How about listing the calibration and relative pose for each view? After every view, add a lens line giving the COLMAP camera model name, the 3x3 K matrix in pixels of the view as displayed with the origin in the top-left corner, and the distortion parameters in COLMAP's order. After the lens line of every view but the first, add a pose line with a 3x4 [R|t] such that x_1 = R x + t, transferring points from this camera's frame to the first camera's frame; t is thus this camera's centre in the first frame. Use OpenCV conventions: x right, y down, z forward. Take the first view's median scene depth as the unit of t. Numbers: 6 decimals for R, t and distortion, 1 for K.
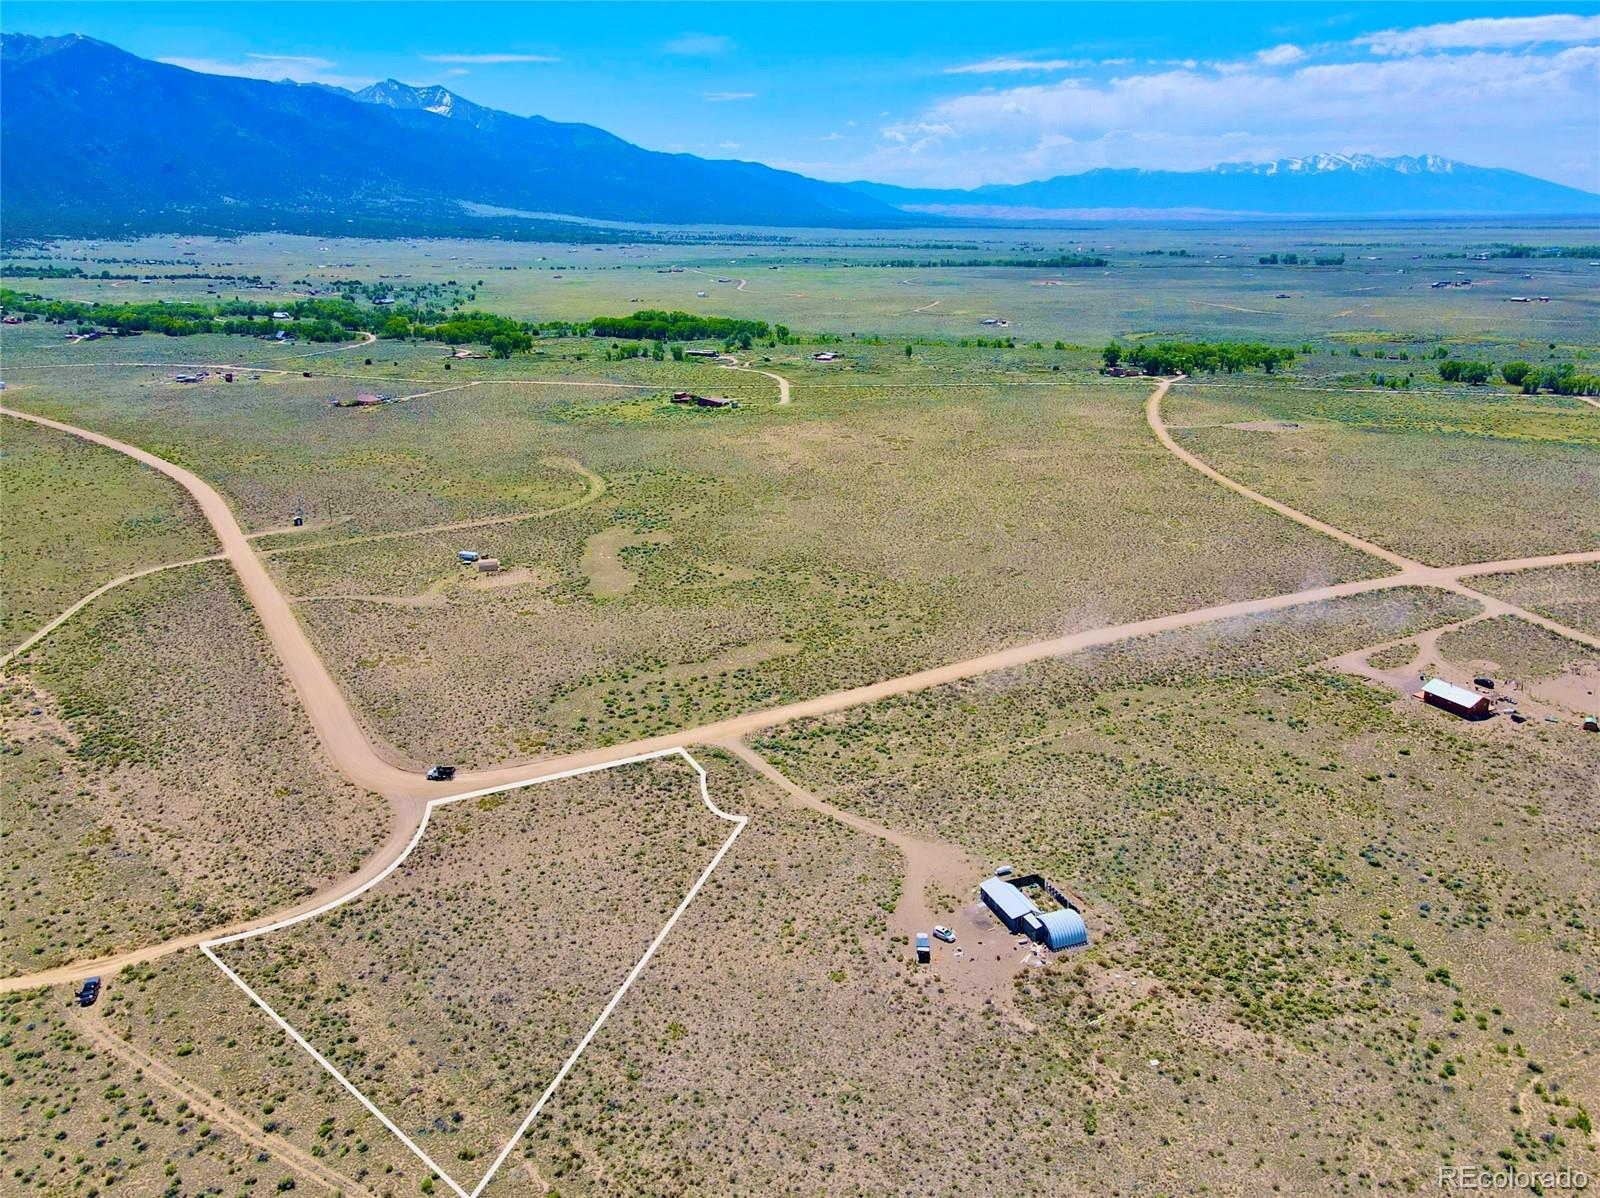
lens RADIAL K [[1182.2, 0, 805.3], [0, 1182.2, 605.3], [0, 0, 1]] dist [0.017167, 0.008350]
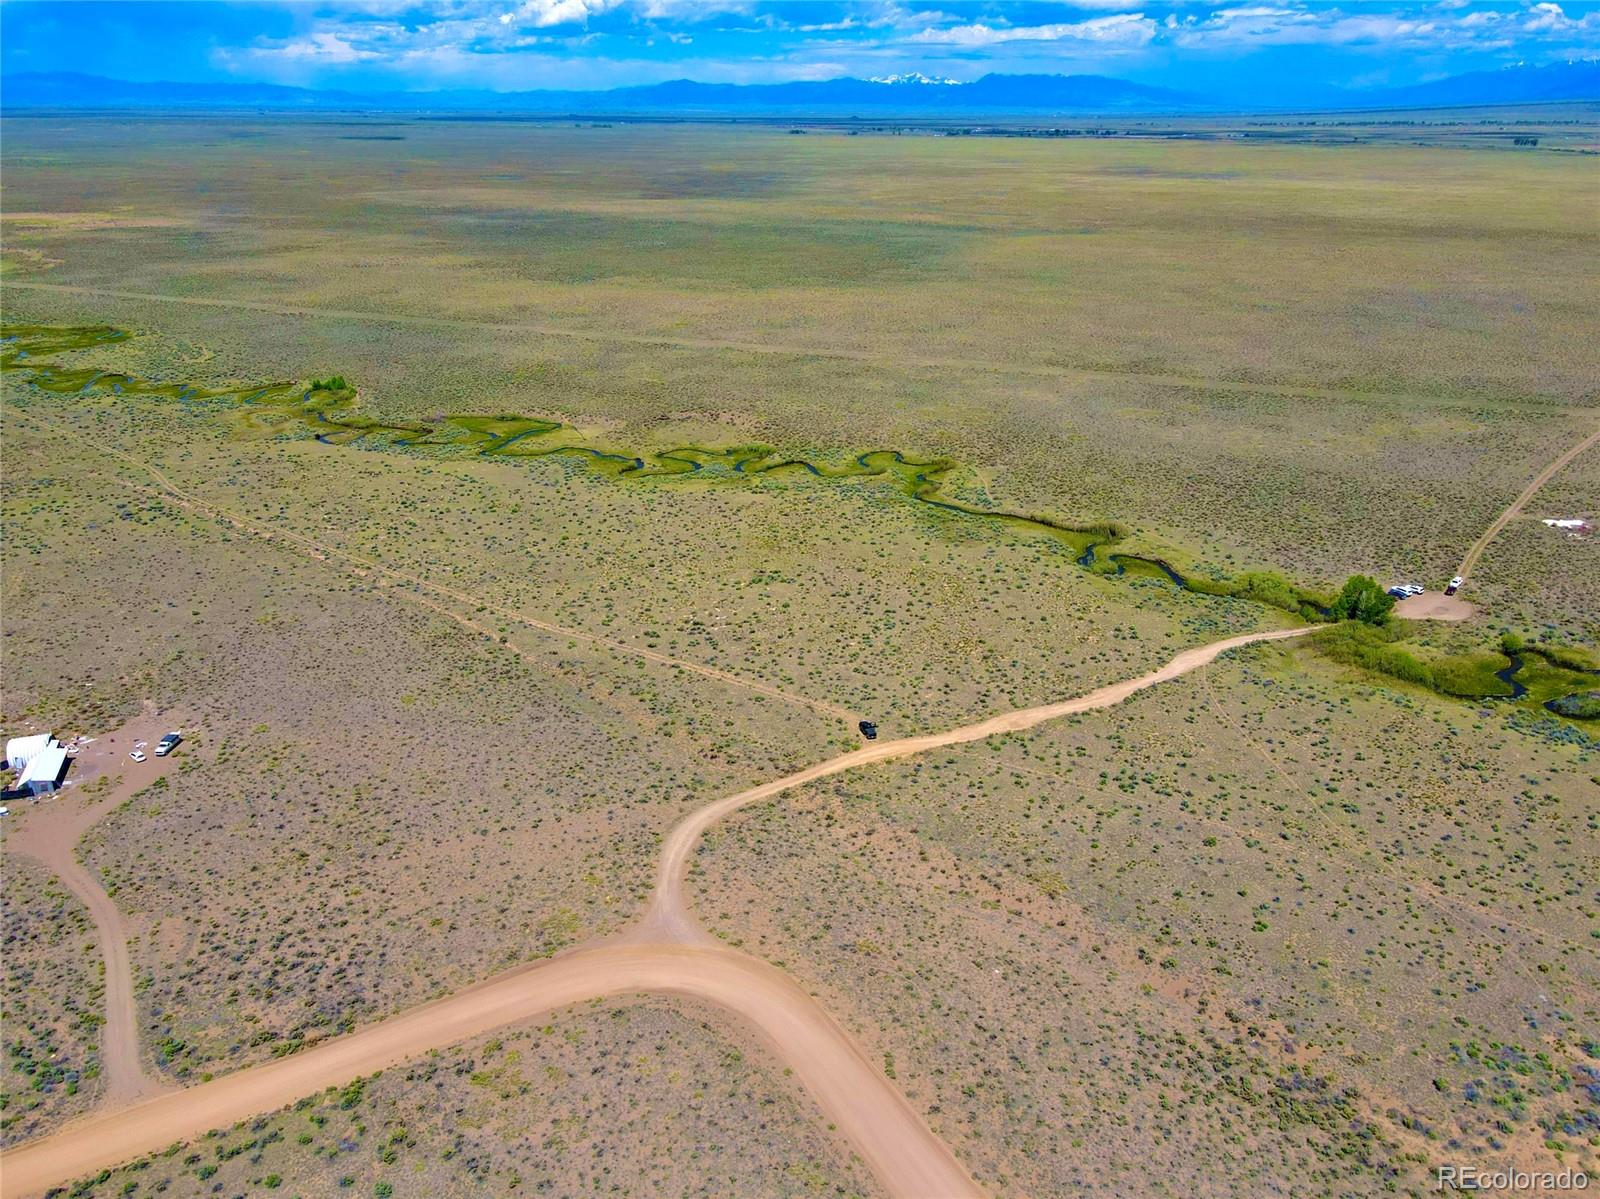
lens RADIAL K [[1171.7, 0, 800.0], [0, 1171.7, 599.5], [0, 0, 1]] dist [0.019475, 0.008527]
pose [[-0.999826, 0.009130, 0.016276, -0.525812], [0.017555, 0.756050, 0.654278, -0.549330], [-0.006332, 0.654450, -0.756079, 1.750200]]
